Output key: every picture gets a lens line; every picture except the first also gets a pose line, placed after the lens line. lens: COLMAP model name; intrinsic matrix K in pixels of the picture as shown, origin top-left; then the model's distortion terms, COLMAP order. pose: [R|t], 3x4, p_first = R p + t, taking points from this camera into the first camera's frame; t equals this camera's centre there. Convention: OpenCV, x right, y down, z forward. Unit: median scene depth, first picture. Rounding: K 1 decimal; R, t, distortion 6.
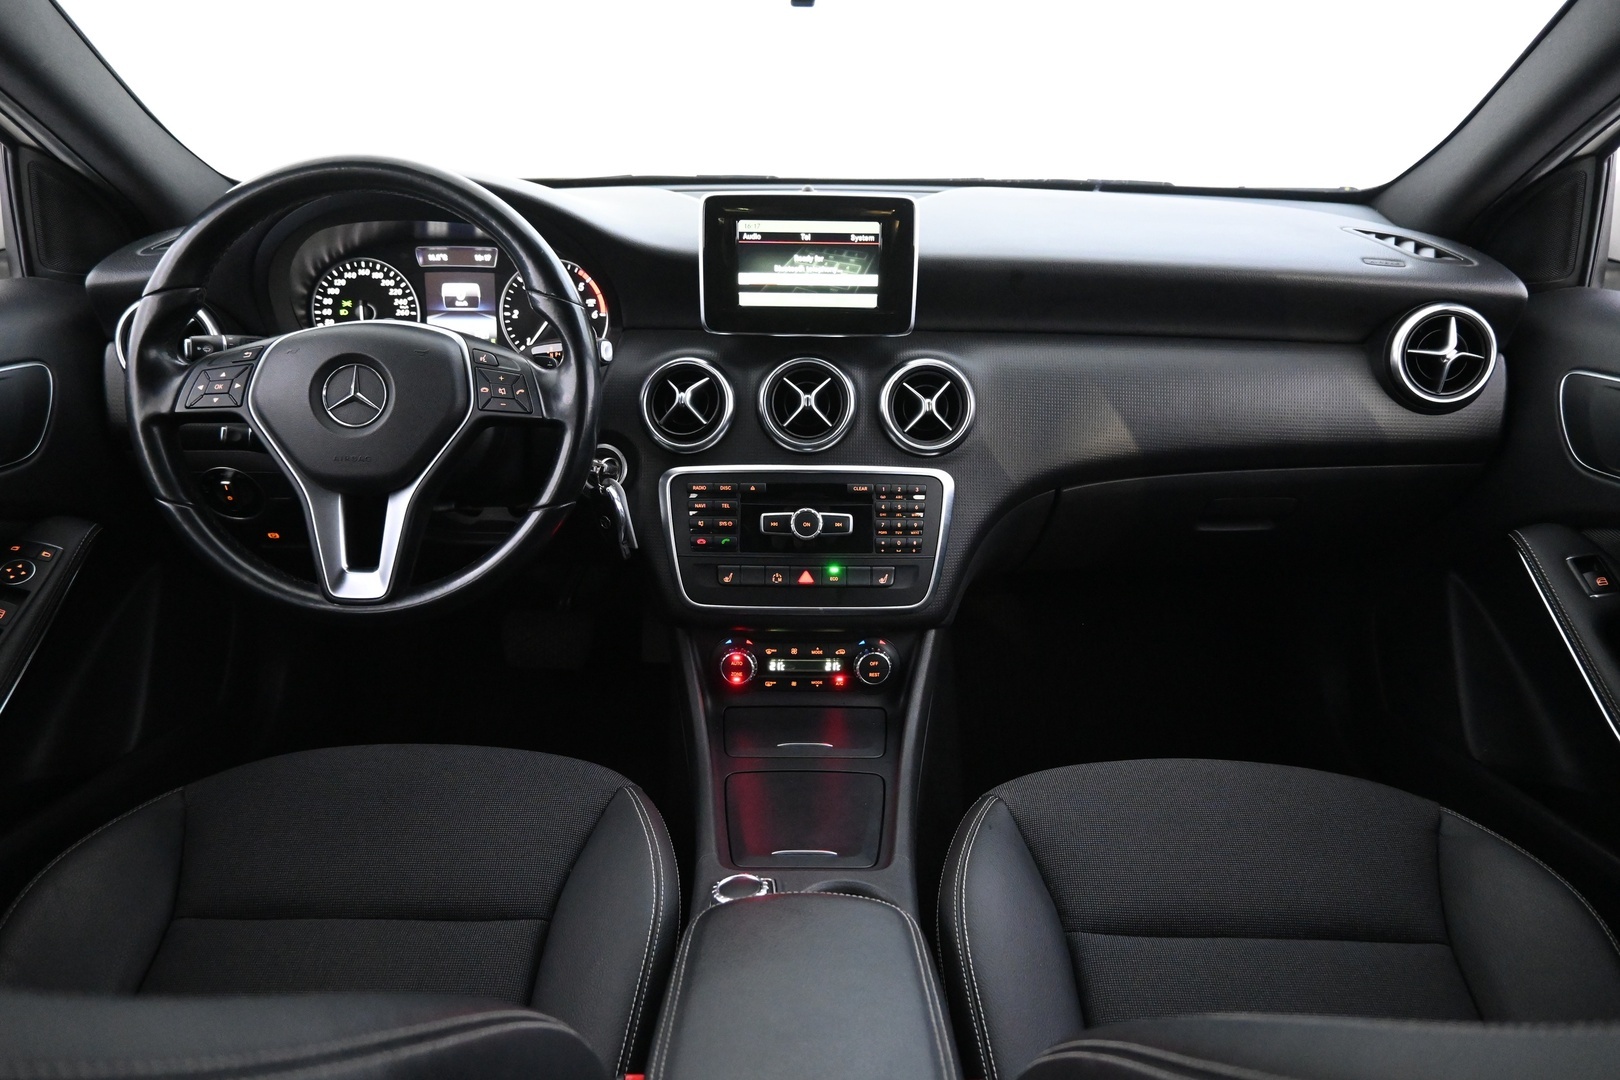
lens RADIAL K [[1094.9, 0, 810.5], [0, 1094.9, 541.4], [0, 0, 1]] dist [-0.015025, 0.006235]
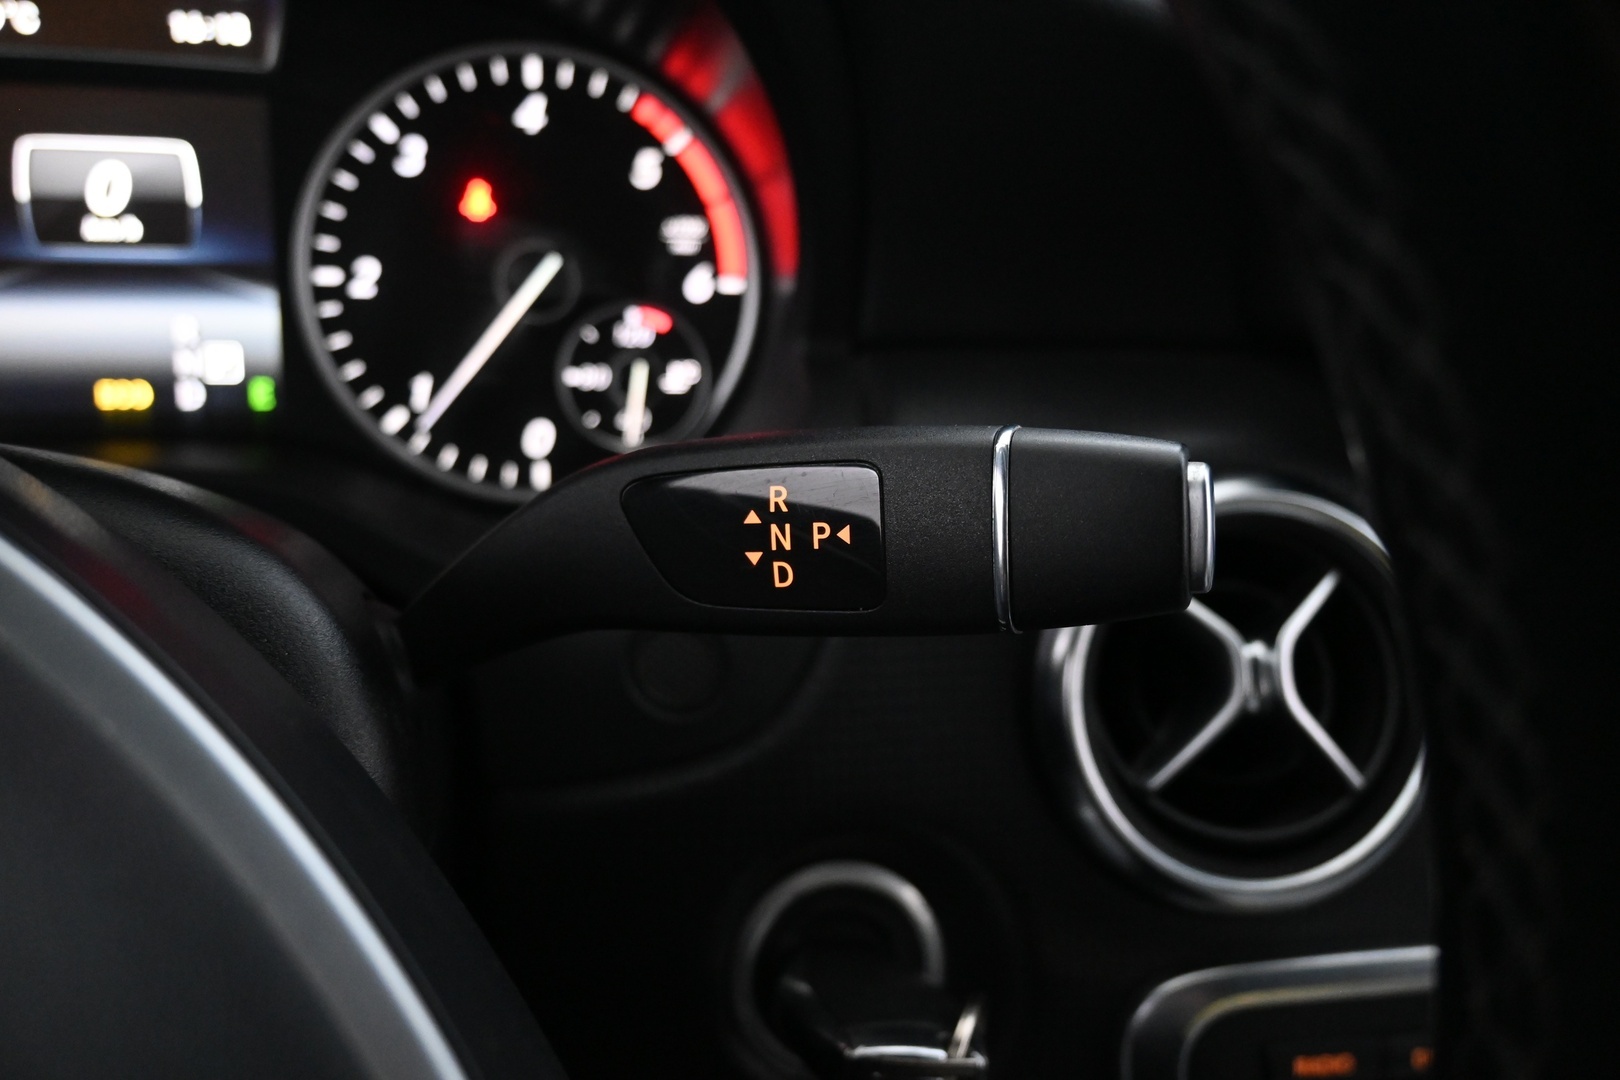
lens RADIAL K [[1290.5, 0, 802.8], [0, 1290.5, 544.2], [0, 0, 1]] dist [-0.014304, 0.003489]
pose [[0.974436, -0.033931, 0.222089, -0.256593], [0.034712, 0.999397, 0.000390, -0.156982], [-0.221969, 0.007329, 0.975026, 0.754678]]
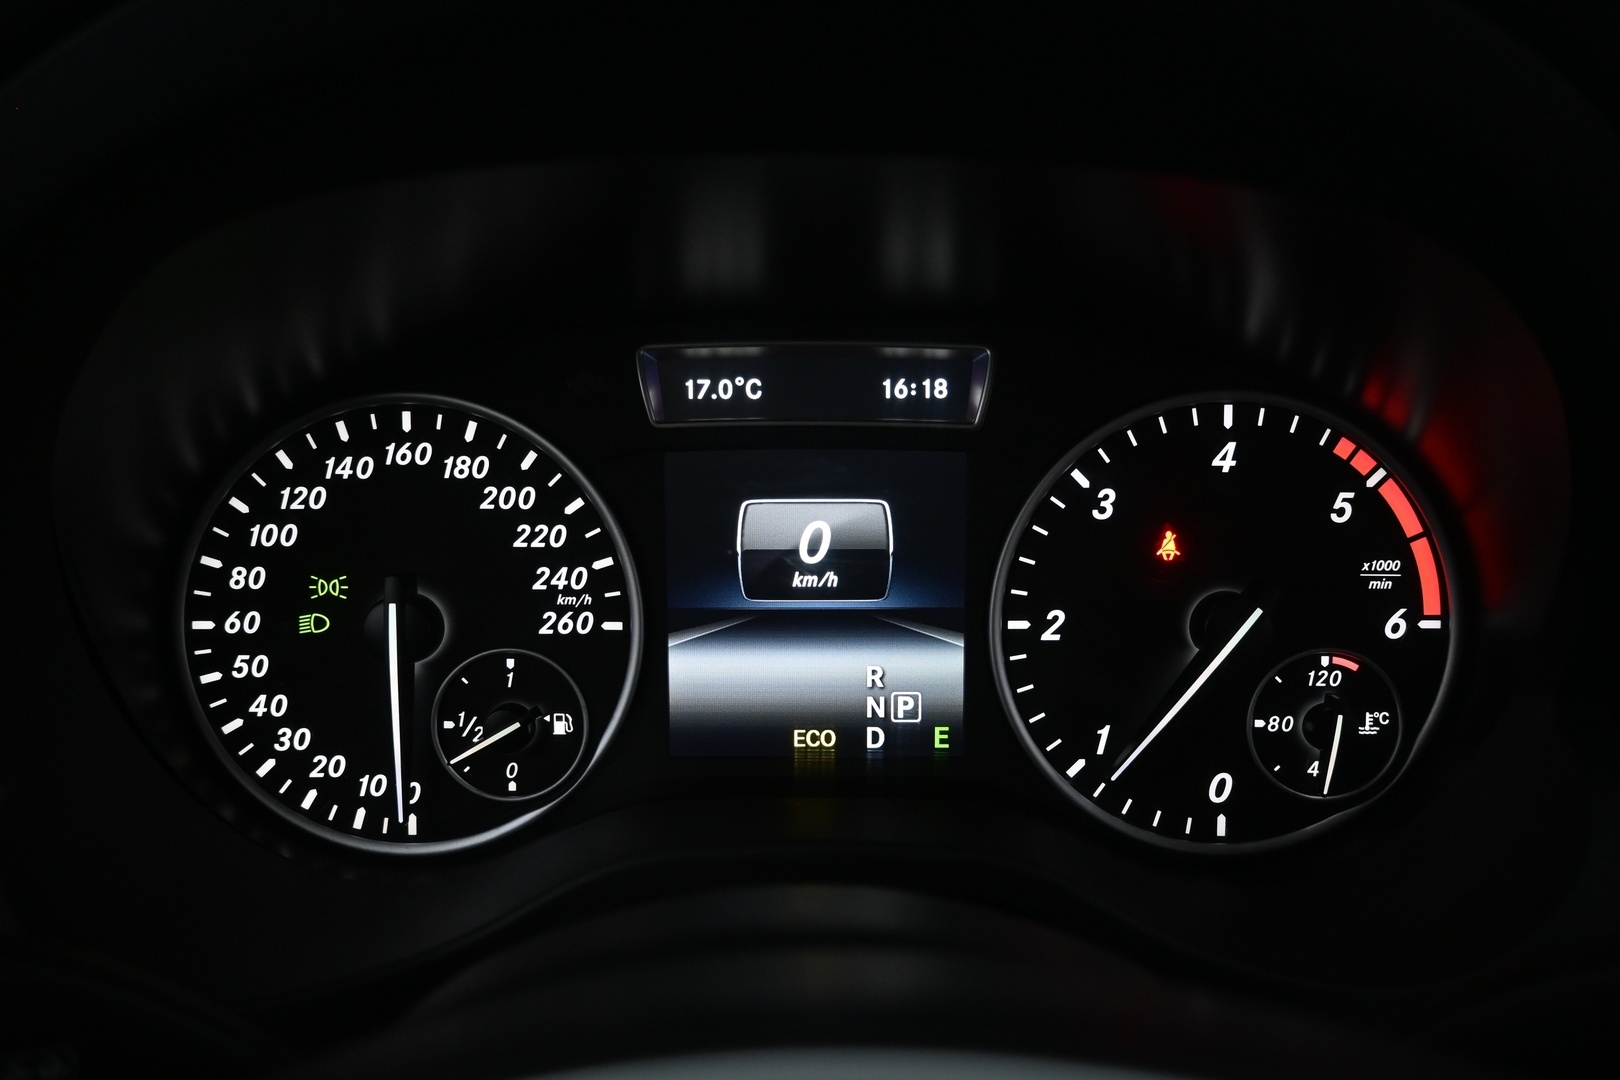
lens RADIAL K [[1290.5, 0, 800.6], [0, 1290.5, 556.2], [0, 0, 1]] dist [-0.014304, 0.003489]
pose [[0.999760, -0.009777, -0.019623, -0.337454], [0.006896, 0.989863, -0.141856, -0.195521], [0.020811, 0.141687, 0.989693, 0.772156]]
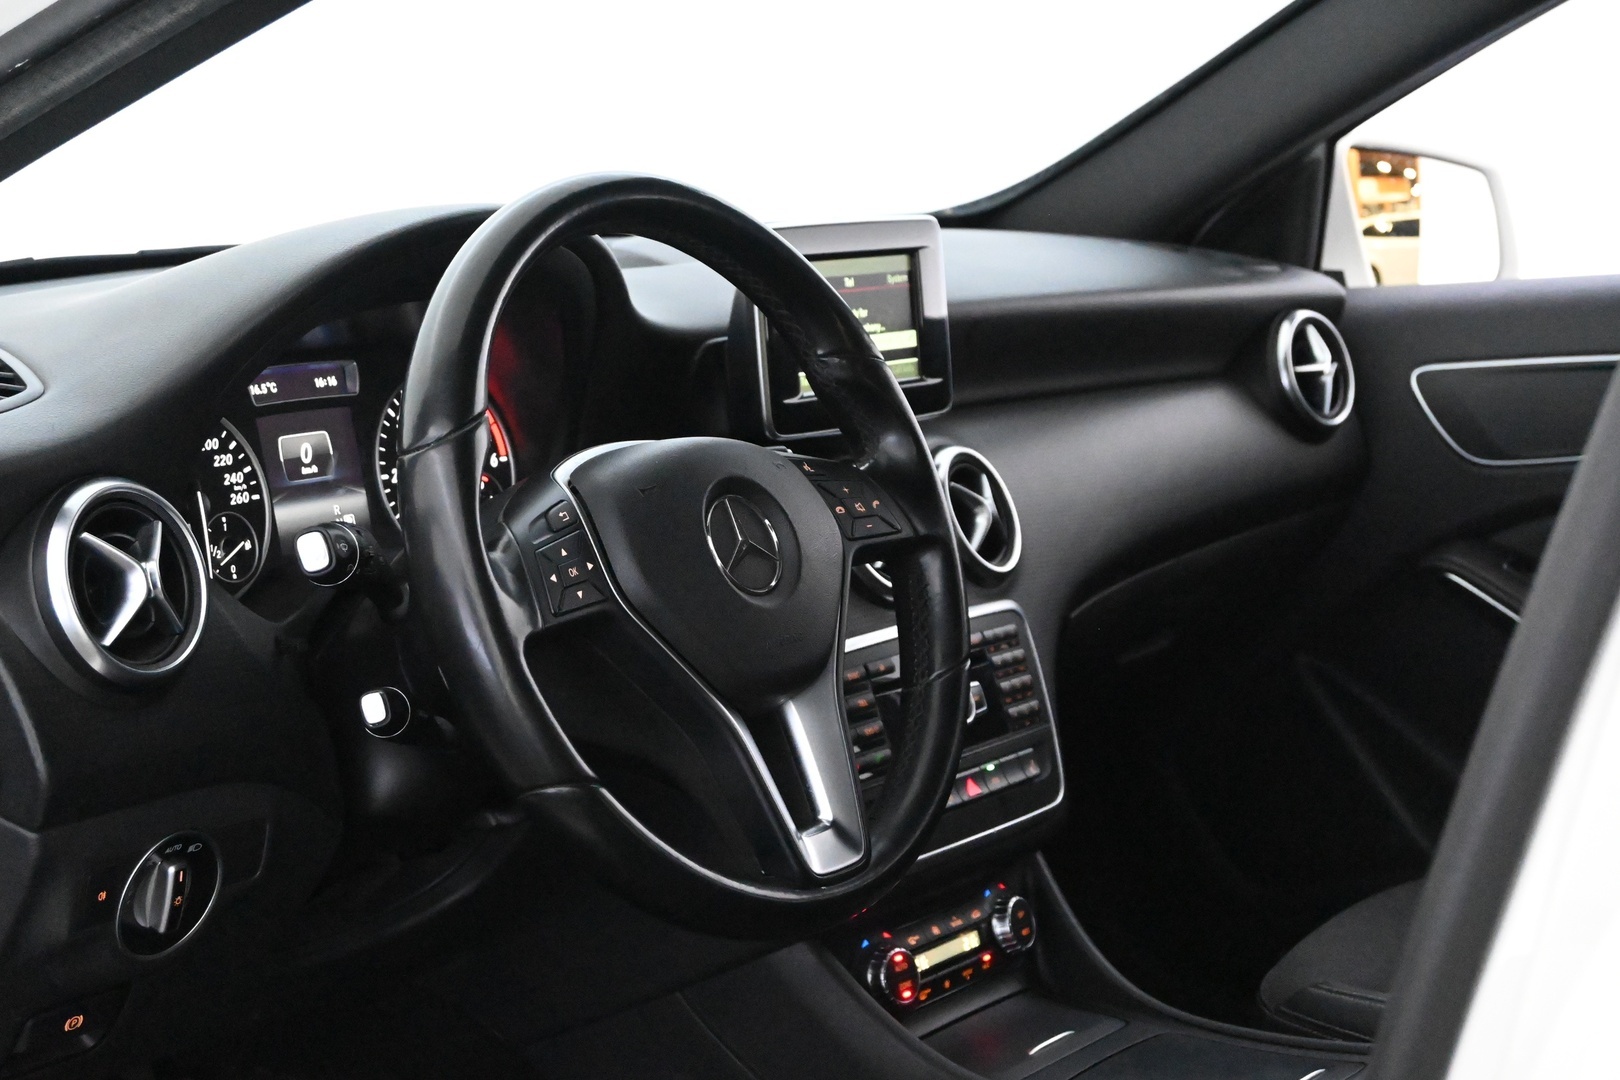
lens RADIAL K [[2927.6, 0, 811.6], [0, 2927.6, 538.9], [0, 0, 1]] dist [0.024200, 0.000000]
pose [[0.591983, -0.134826, 0.794593, -1.373794], [0.332706, 0.938862, -0.088565, 0.017149], [-0.734073, 0.316795, 0.600648, -0.002579]]
